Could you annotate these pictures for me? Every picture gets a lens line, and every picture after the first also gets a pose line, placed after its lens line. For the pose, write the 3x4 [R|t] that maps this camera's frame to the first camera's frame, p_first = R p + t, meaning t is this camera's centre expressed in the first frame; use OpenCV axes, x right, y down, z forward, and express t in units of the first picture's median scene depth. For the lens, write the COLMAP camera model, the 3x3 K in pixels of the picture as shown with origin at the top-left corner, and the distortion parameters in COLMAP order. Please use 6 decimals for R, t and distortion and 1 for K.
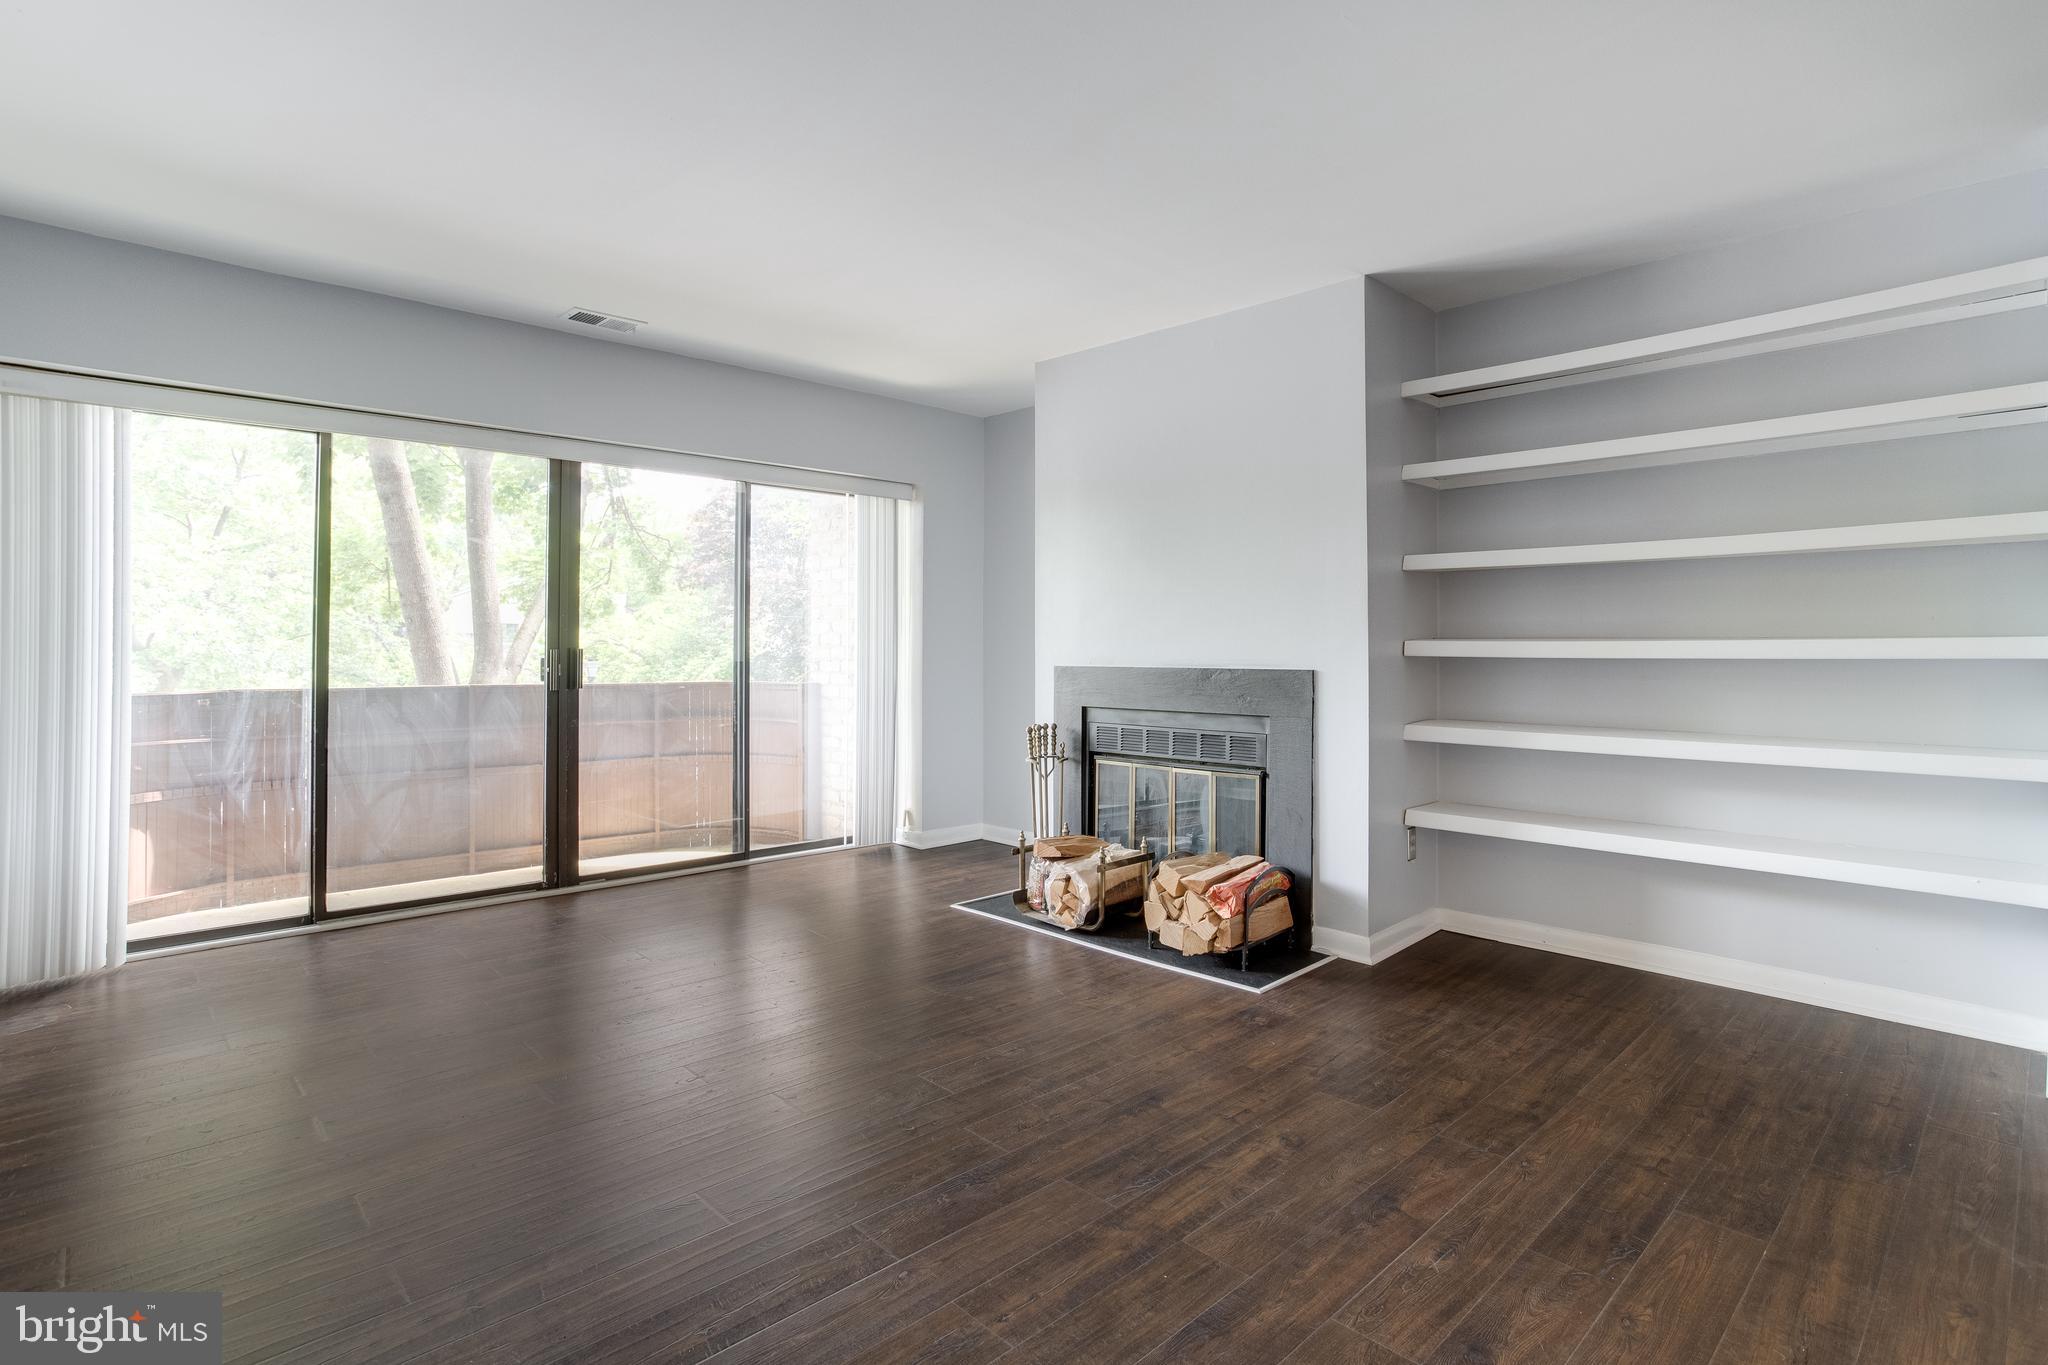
lens RADIAL K [[1024.5, 0, 1013.4], [0, 1024.5, 644.2], [0, 0, 1]] dist [-0.044544, 0.023219]
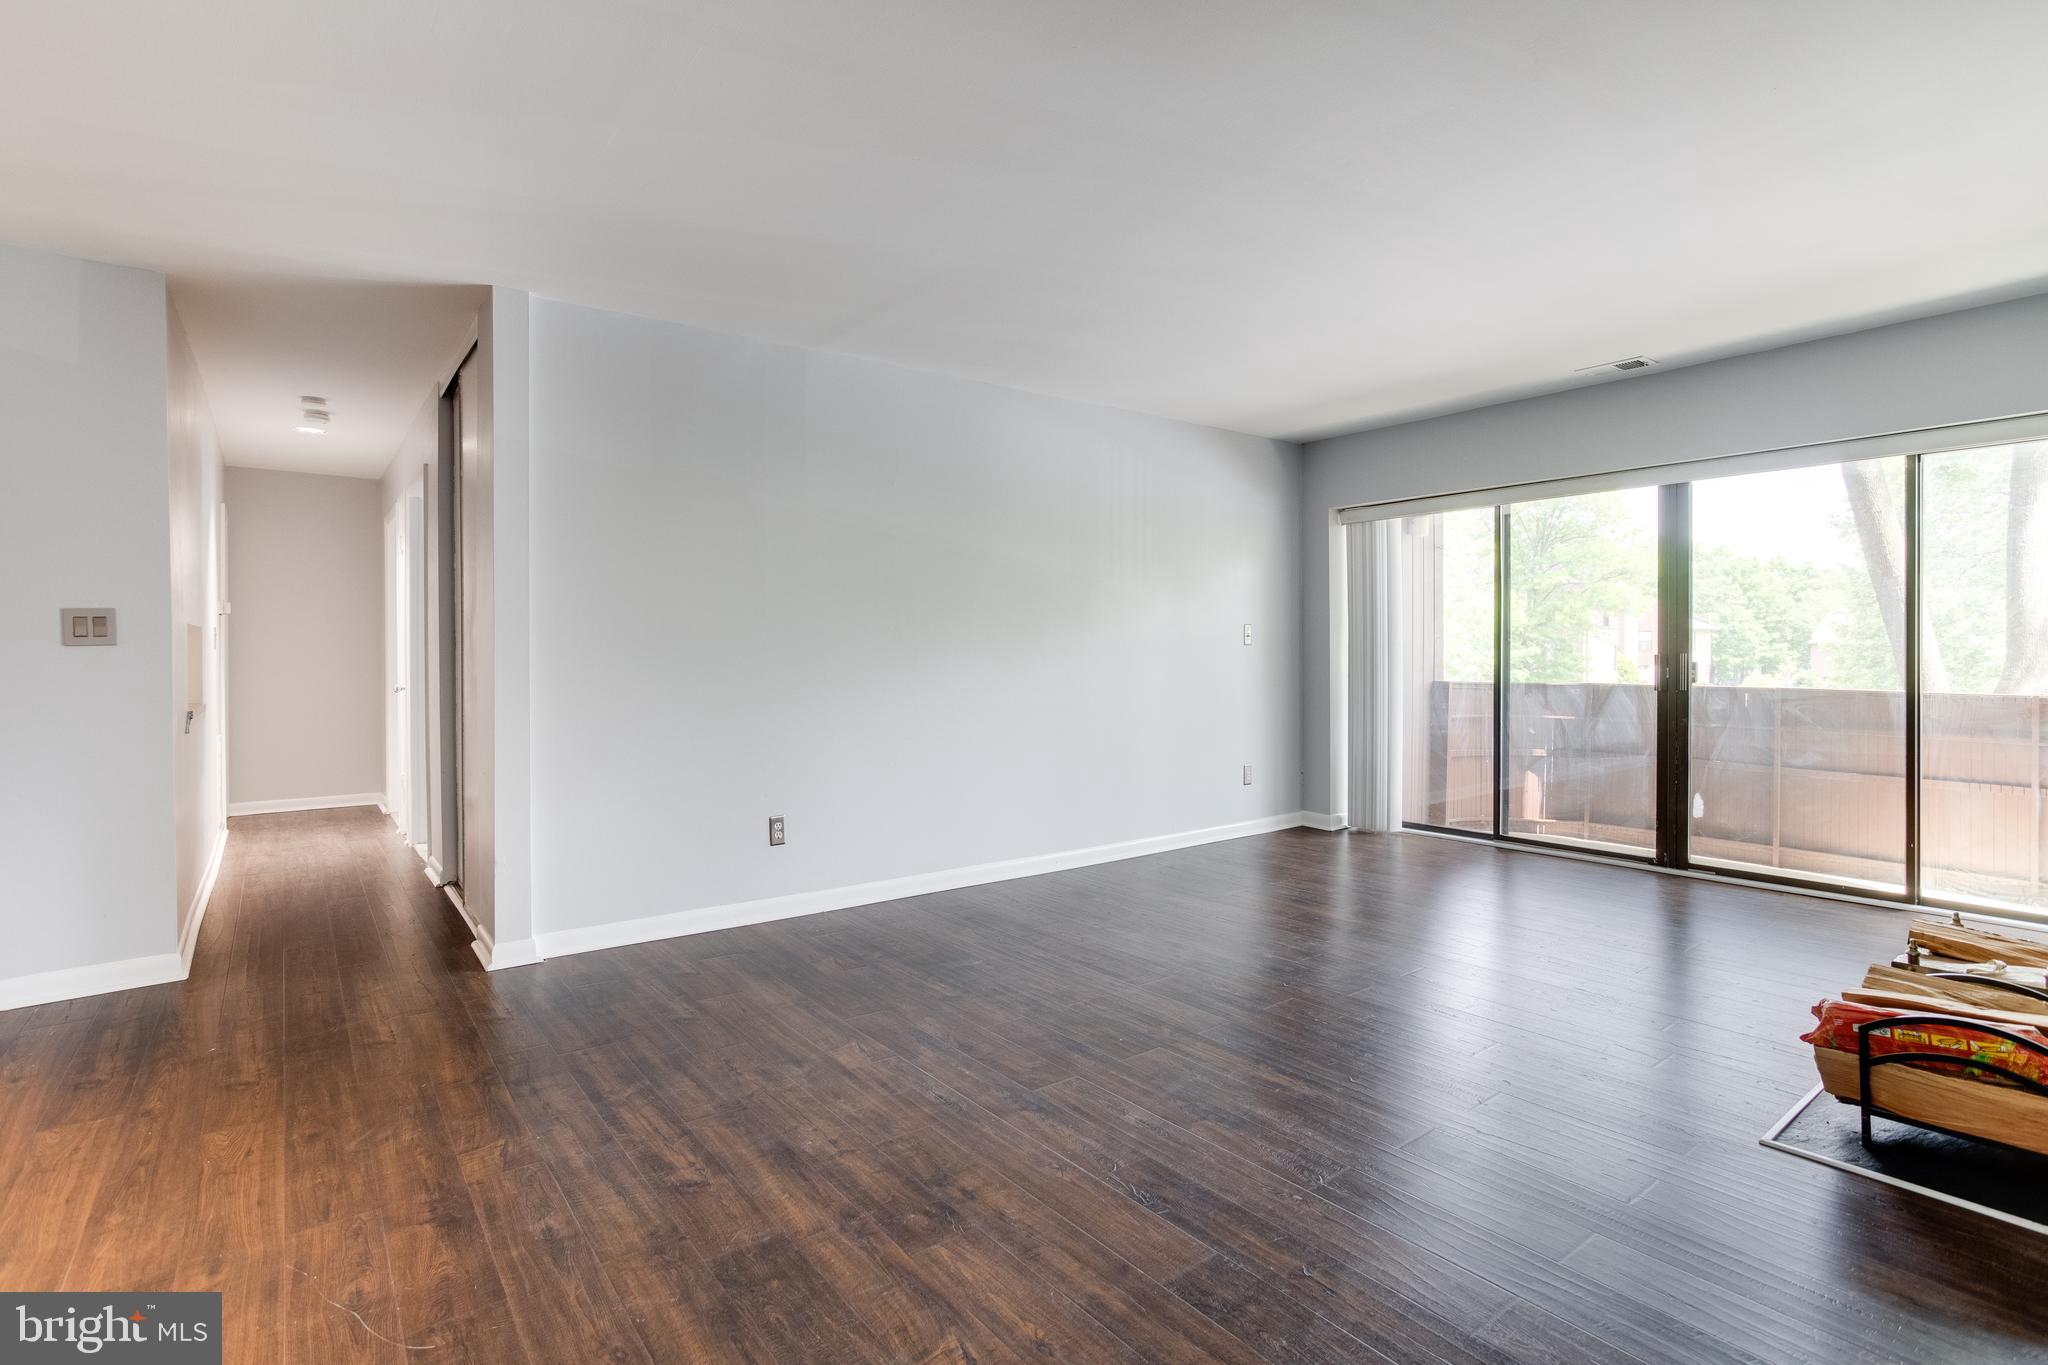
lens RADIAL K [[1024.5, 0, 1042.0], [0, 1024.5, 677.5], [0, 0, 1]] dist [-0.044544, 0.023219]
pose [[-0.097351, 0.025384, -0.994926, 1.445877], [0.007116, 0.999667, 0.024809, -0.004832], [0.995225, -0.004665, -0.097499, 0.833187]]
